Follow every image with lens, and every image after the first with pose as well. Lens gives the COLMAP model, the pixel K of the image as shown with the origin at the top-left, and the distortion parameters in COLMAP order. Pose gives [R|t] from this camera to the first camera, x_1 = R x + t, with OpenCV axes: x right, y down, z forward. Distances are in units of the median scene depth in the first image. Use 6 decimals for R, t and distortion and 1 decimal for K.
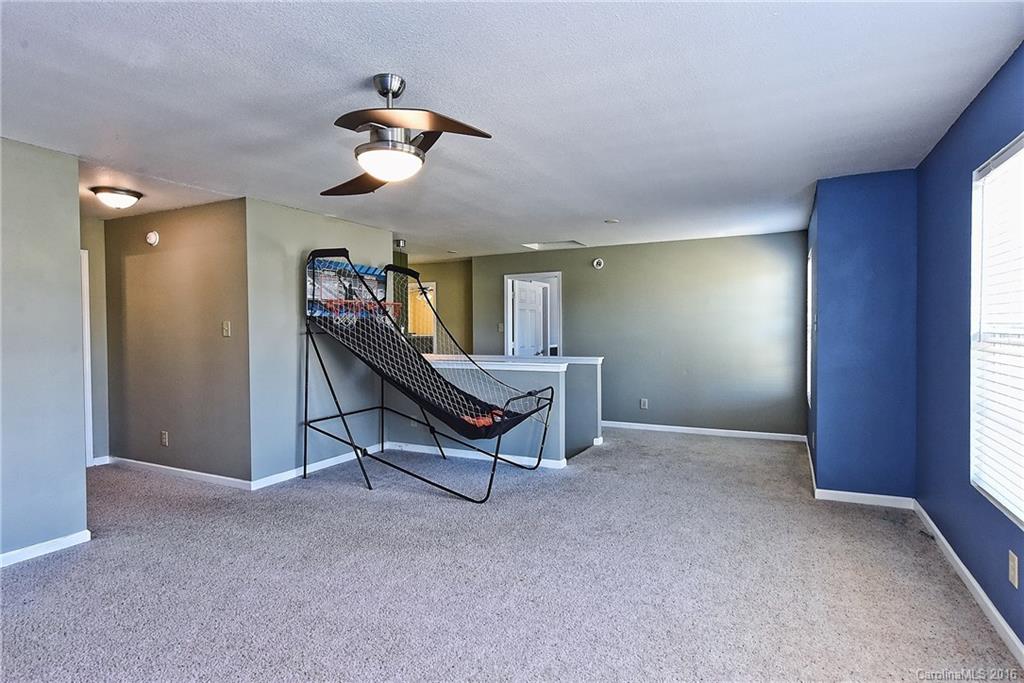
lens RADIAL K [[547.9, 0, 512.0], [0, 547.9, 341.5], [0, 0, 1]] dist [0.000097, -0.000019]
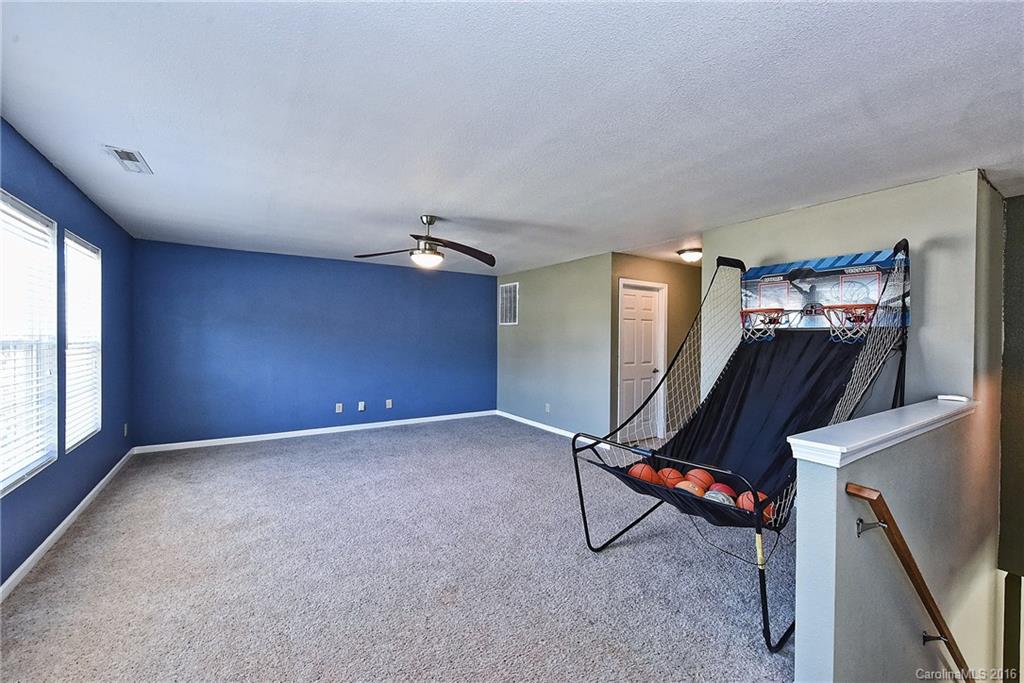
lens RADIAL K [[419.6, 0, 512.0], [0, 419.6, 341.5], [0, 0, 1]] dist [0.000128, 0.000012]
pose [[-0.503977, 0.010511, -0.863653, 0.539095], [-0.021320, 0.999470, 0.024605, -0.037227], [0.863454, 0.030814, -0.503485, 1.139573]]
